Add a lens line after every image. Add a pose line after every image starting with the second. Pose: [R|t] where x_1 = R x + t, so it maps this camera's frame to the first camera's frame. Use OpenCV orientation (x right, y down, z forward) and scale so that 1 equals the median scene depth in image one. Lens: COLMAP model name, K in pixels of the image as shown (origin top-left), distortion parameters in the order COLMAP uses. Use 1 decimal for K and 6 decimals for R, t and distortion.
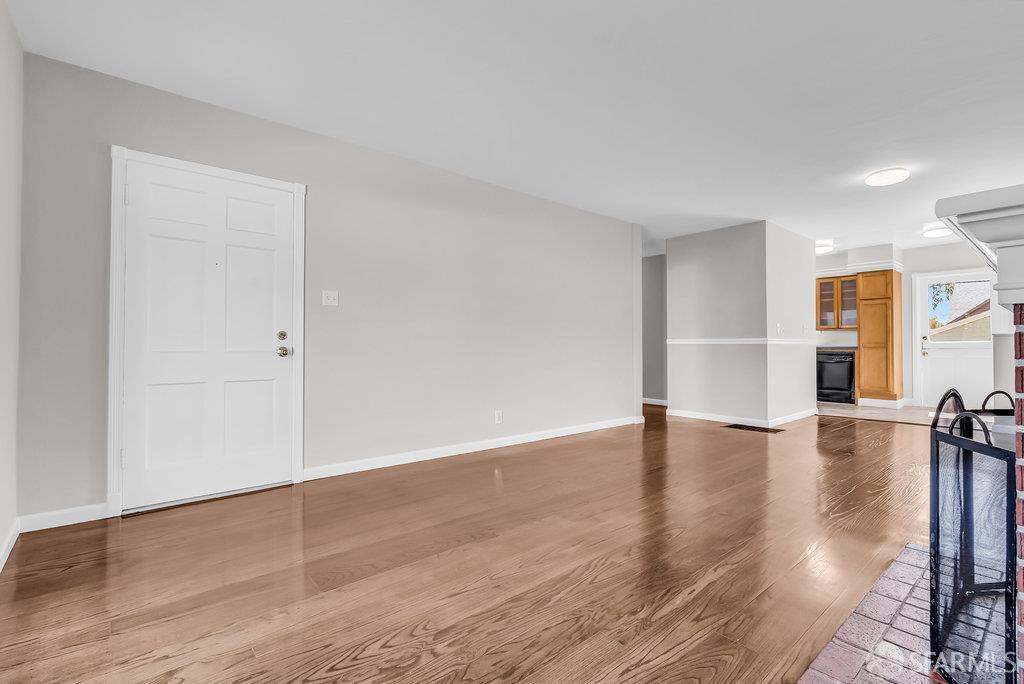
lens RADIAL K [[472.2, 0, 514.3], [0, 472.2, 338.7], [0, 0, 1]] dist [-0.001720, 0.000106]
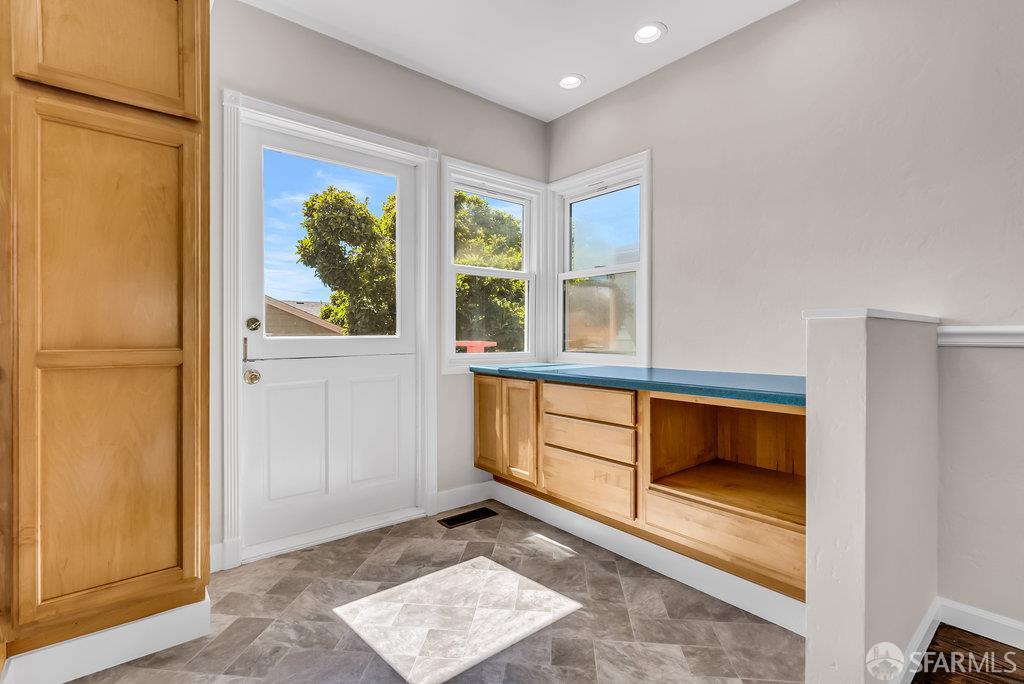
lens RADIAL K [[472.2, 0, 514.3], [0, 472.2, 338.7], [0, 0, 1]] dist [-0.001720, 0.000106]
pose [[0.013651, -0.004958, 0.999895, 0.574123], [-0.011434, 0.999922, 0.005114, 0.004790], [-0.999841, -0.011503, 0.013593, 0.830695]]
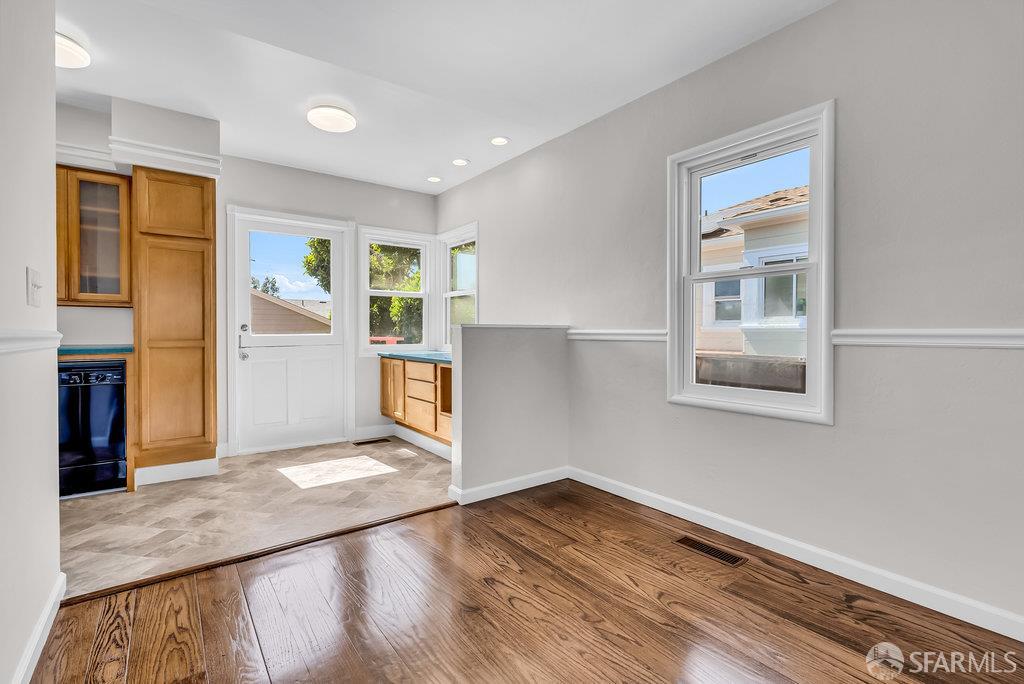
lens RADIAL K [[464.9, 0, 502.2], [0, 464.9, 337.9], [0, 0, 1]] dist [-0.004338, -0.000535]
pose [[0.081833, -0.011665, 0.996578, 0.356142], [-0.011203, 0.999858, 0.012624, 0.000652], [-0.996583, -0.012198, 0.081691, 0.656282]]
